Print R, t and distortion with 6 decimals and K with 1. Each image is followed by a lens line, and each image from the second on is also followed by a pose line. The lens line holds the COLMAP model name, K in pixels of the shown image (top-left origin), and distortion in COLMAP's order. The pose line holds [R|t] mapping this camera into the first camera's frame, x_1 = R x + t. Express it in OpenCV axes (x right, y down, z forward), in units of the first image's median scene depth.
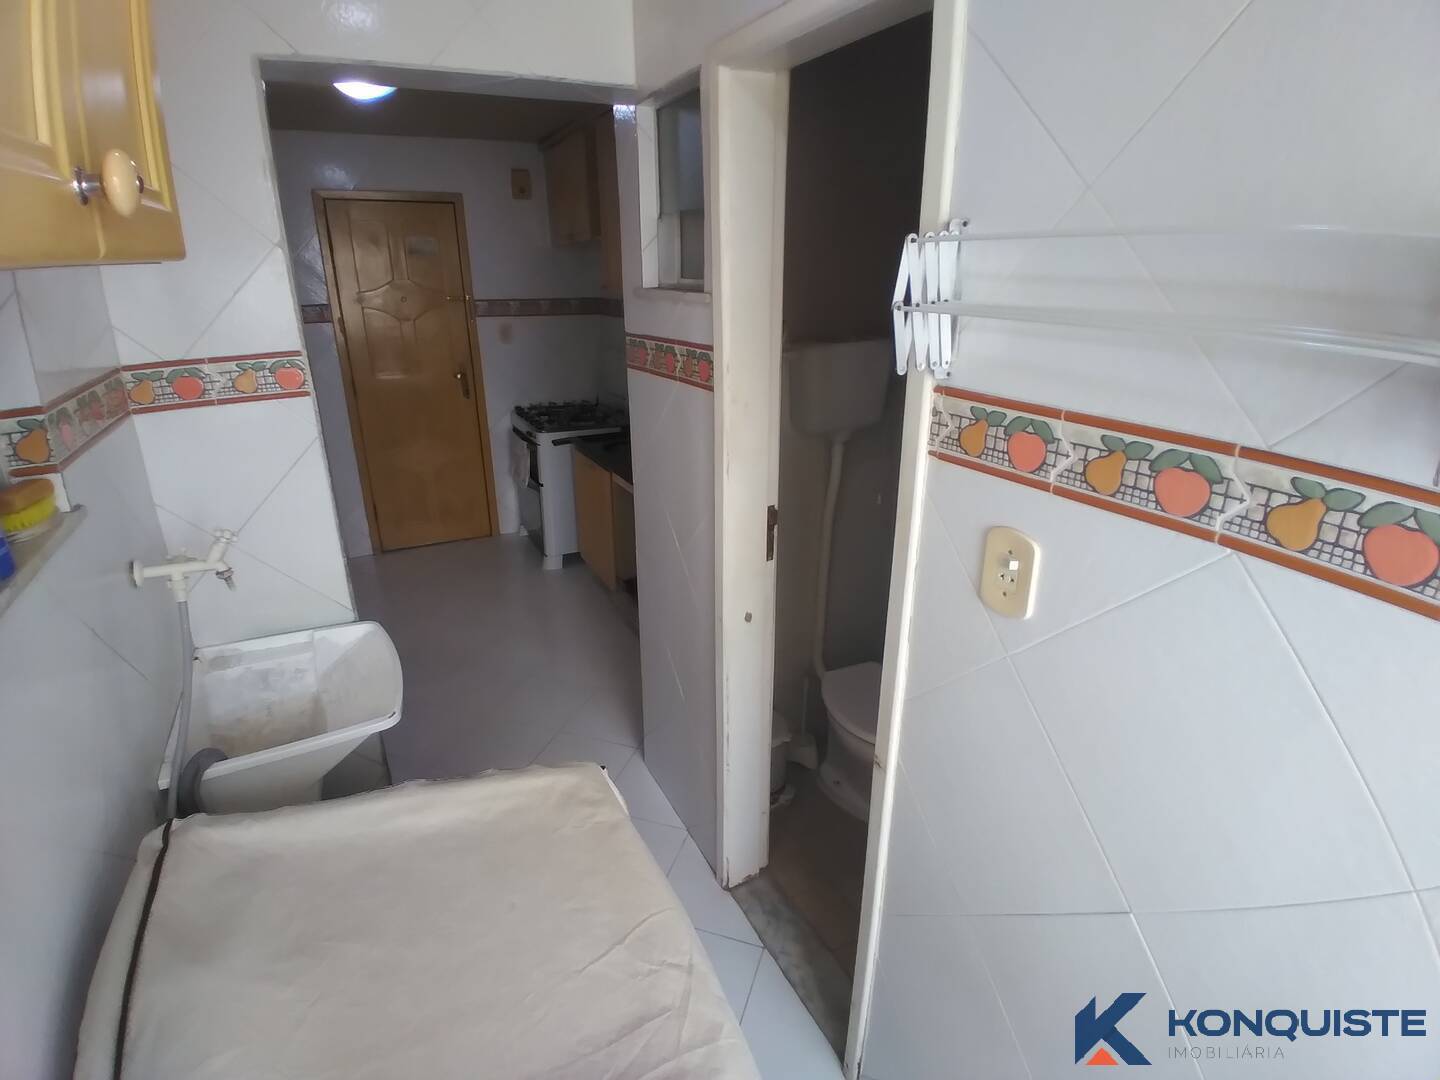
lens RADIAL K [[704.5, 0, 716.3], [0, 704.5, 535.6], [0, 0, 1]] dist [0.004121, -0.041114]
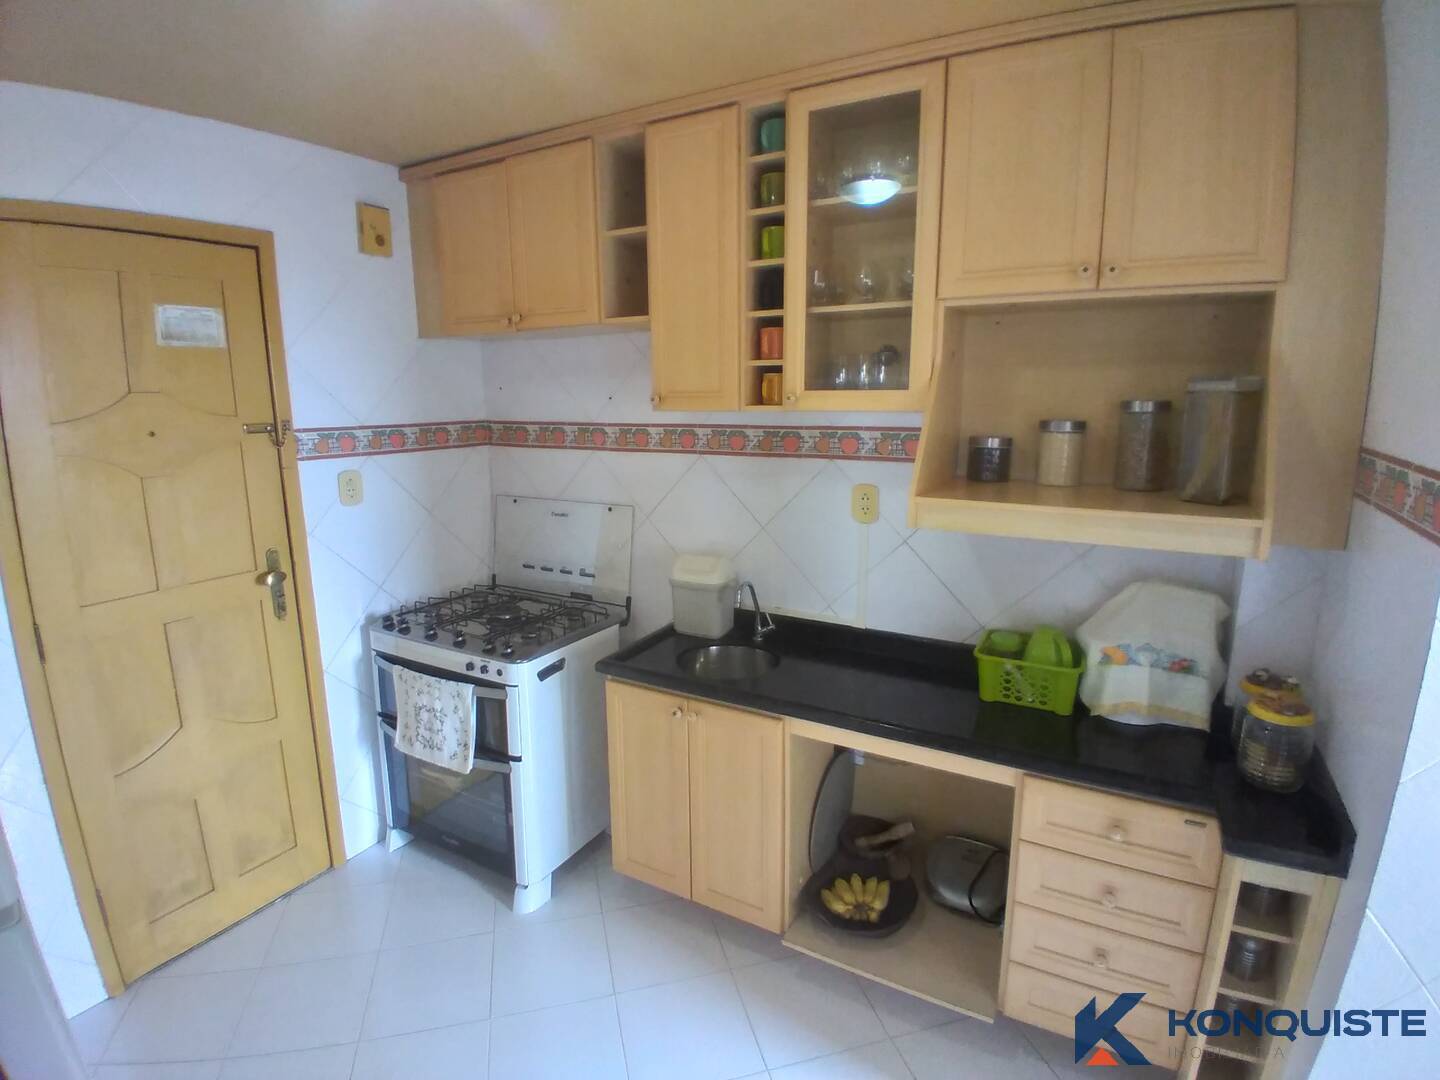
lens RADIAL K [[704.5, 0, 716.3], [0, 704.5, 535.6], [0, 0, 1]] dist [0.004121, -0.041114]
pose [[0.840723, -0.118218, 0.528403, -0.363449], [0.203836, 0.973186, -0.106587, -0.140704], [-0.501634, 0.197318, 0.842276, 0.424053]]
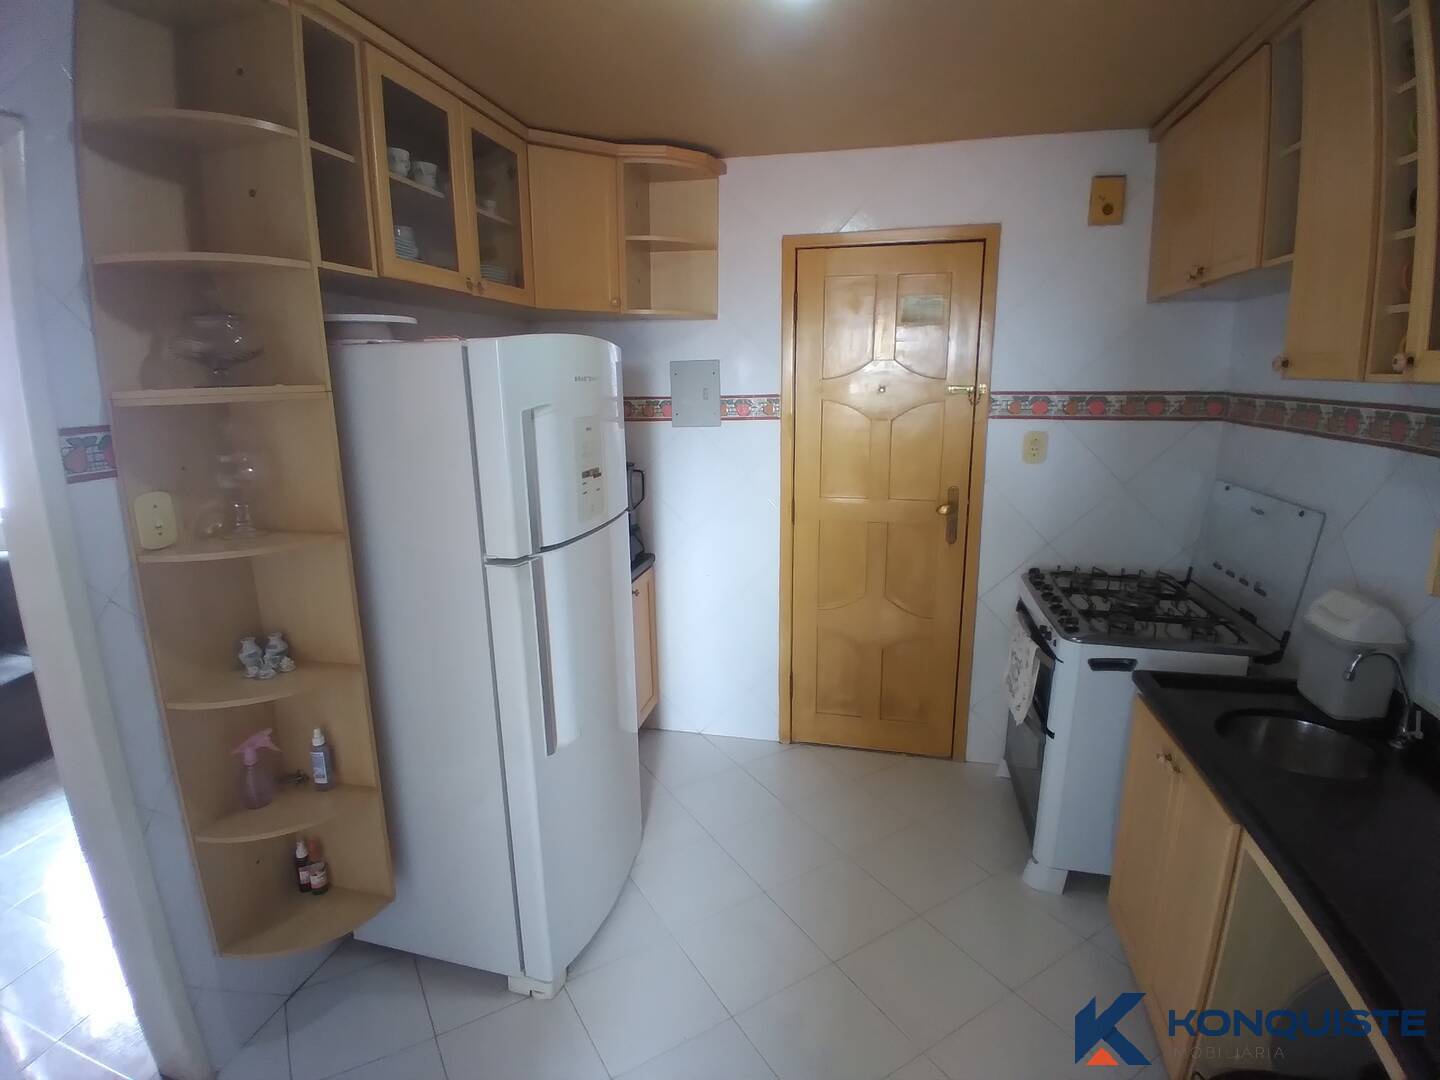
lens RADIAL K [[704.5, 0, 716.3], [0, 704.5, 535.6], [0, 0, 1]] dist [0.004121, -0.041114]
pose [[0.758095, 0.129136, -0.639231, -0.116532], [-0.217591, 0.974116, -0.061263, -0.122243], [0.614774, 0.185534, 0.766570, 0.402065]]
